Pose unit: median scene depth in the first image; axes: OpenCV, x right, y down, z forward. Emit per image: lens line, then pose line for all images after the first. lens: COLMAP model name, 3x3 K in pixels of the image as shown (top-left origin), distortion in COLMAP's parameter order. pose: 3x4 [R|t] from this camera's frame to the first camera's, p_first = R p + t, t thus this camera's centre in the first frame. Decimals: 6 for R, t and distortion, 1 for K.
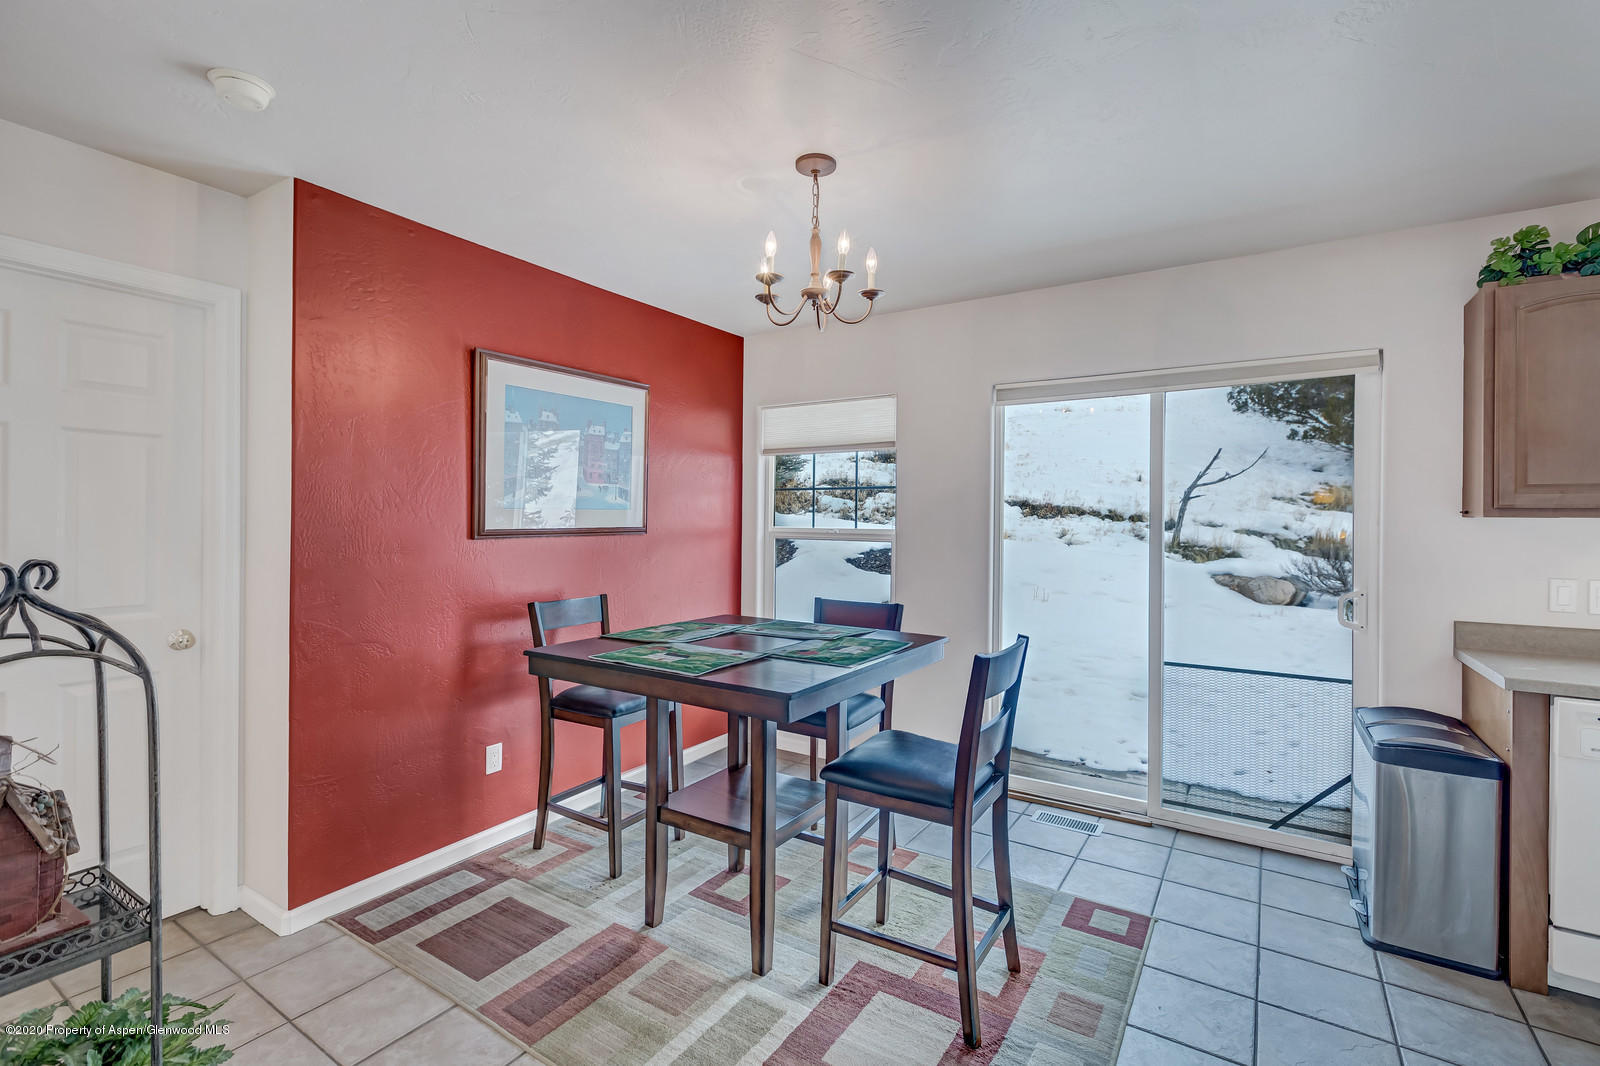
lens RADIAL K [[717.7, 0, 800.3], [0, 717.7, 525.4], [0, 0, 1]] dist [0.002253, -0.000804]
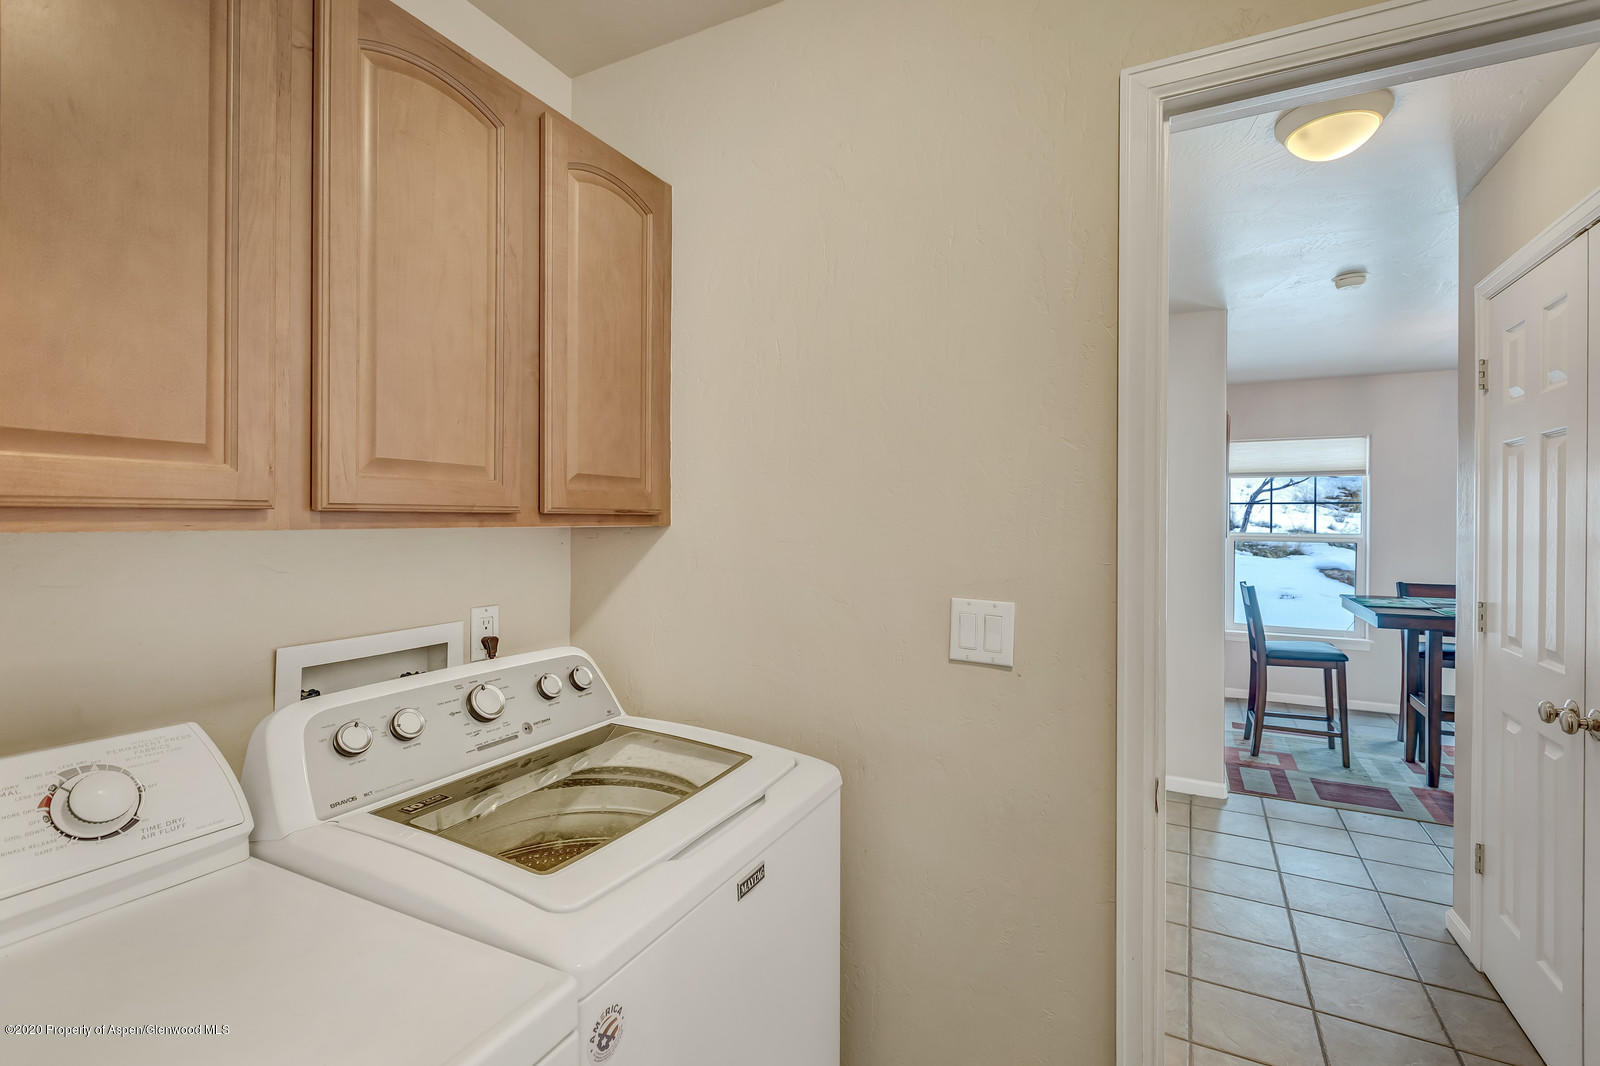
lens RADIAL K [[717.7, 0, 806.7], [0, 717.7, 521.5], [0, 0, 1]] dist [0.002253, -0.000804]
pose [[0.996276, 0.000271, 0.086226, -1.510157], [0.000084, 0.999992, -0.004113, -0.018453], [-0.086227, 0.004105, 0.996267, -0.402323]]
